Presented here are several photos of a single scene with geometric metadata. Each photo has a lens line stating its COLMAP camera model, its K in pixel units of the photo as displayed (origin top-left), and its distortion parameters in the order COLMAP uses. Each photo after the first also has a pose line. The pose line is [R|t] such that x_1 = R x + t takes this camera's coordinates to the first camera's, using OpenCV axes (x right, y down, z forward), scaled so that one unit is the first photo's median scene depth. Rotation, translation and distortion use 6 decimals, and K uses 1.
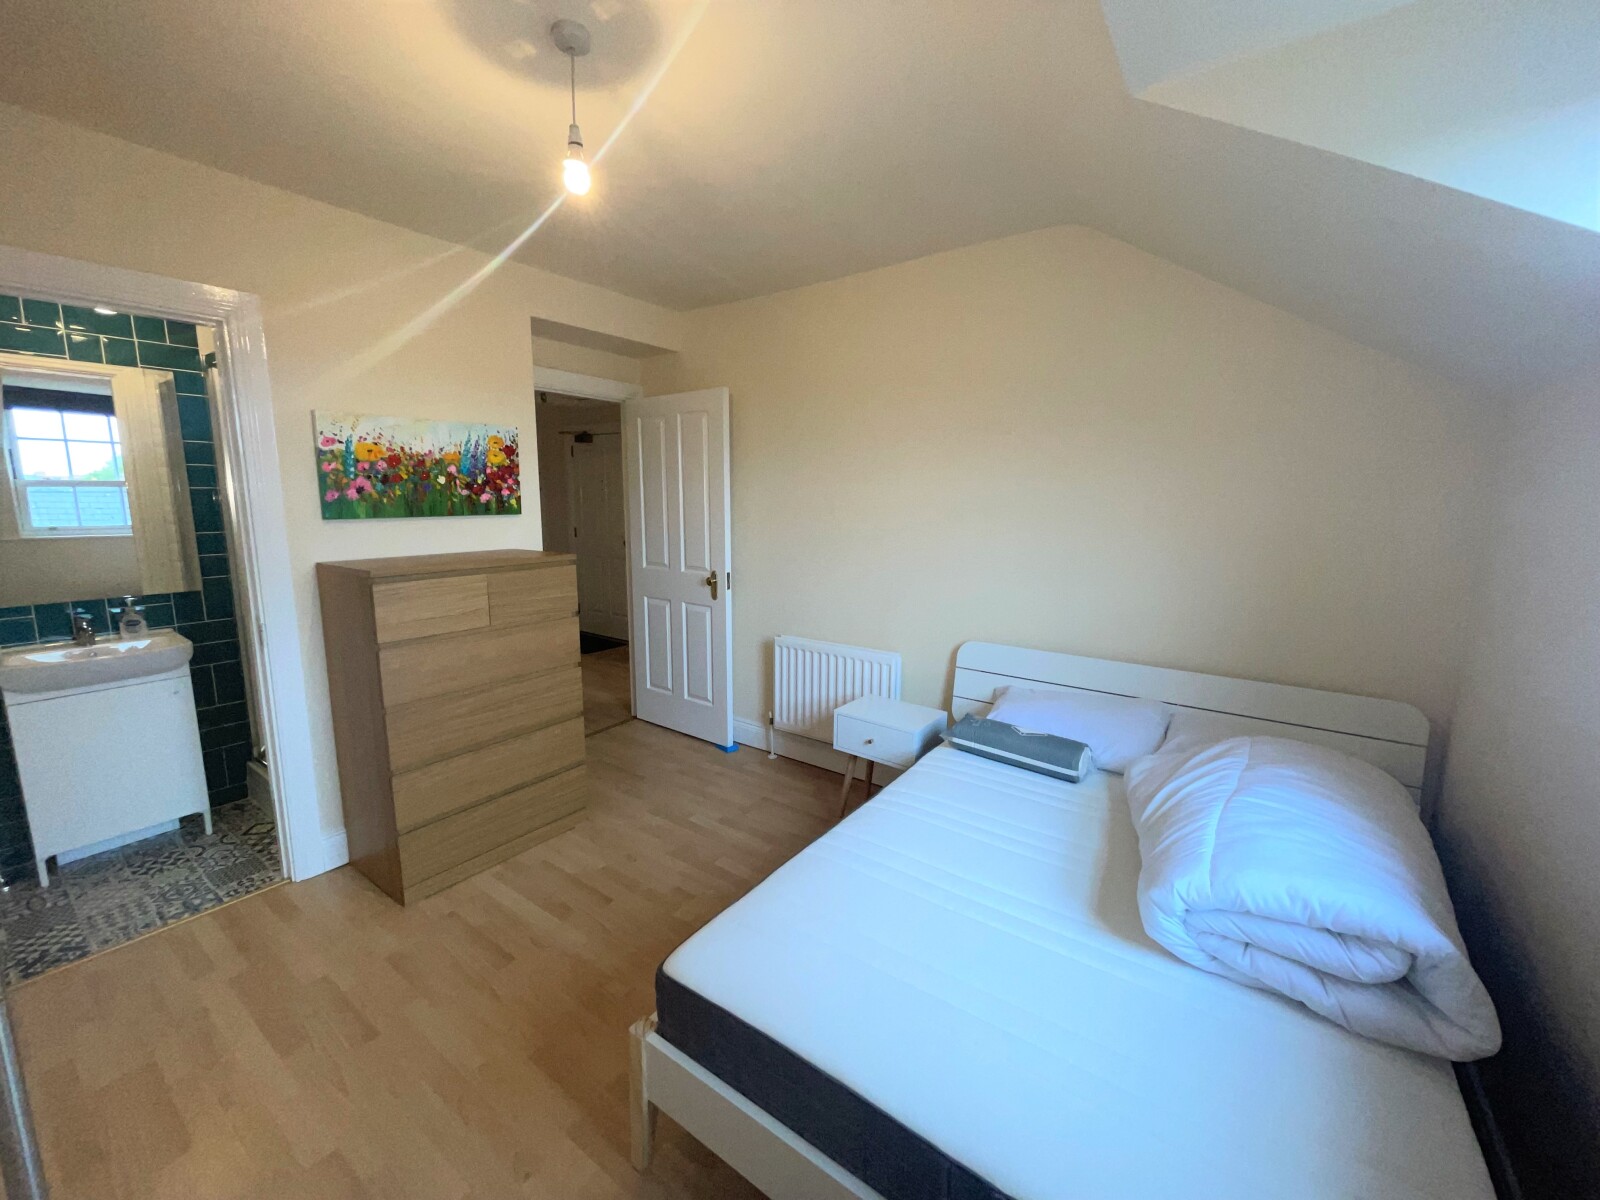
lens RADIAL K [[646.6, 0, 796.8], [0, 646.6, 593.5], [0, 0, 1]] dist [0.000611, 0.000095]
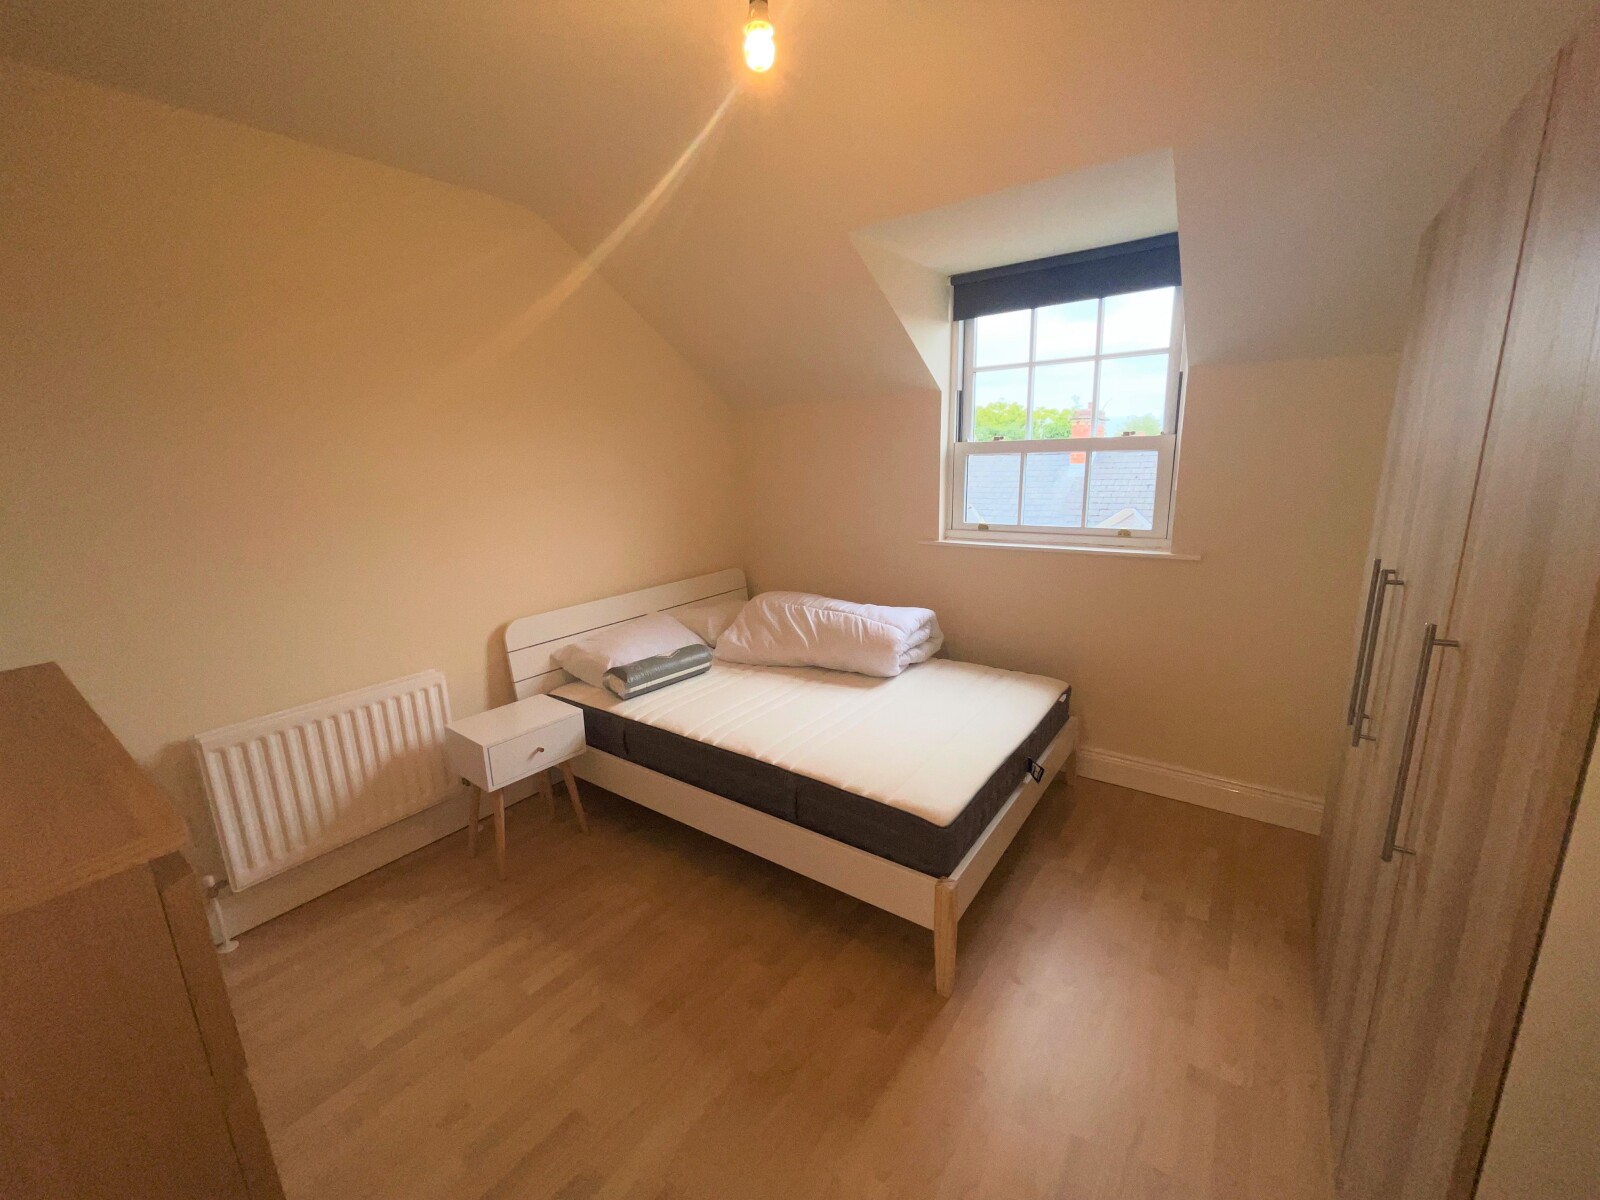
lens RADIAL K [[646.6, 0, 796.1], [0, 646.6, 599.5], [0, 0, 1]] dist [0.000611, 0.000095]
pose [[0.003195, -0.227868, 0.973687, -0.639957], [0.183567, 0.957279, 0.223426, -0.090975], [-0.983002, 0.178023, 0.044887, 0.538721]]
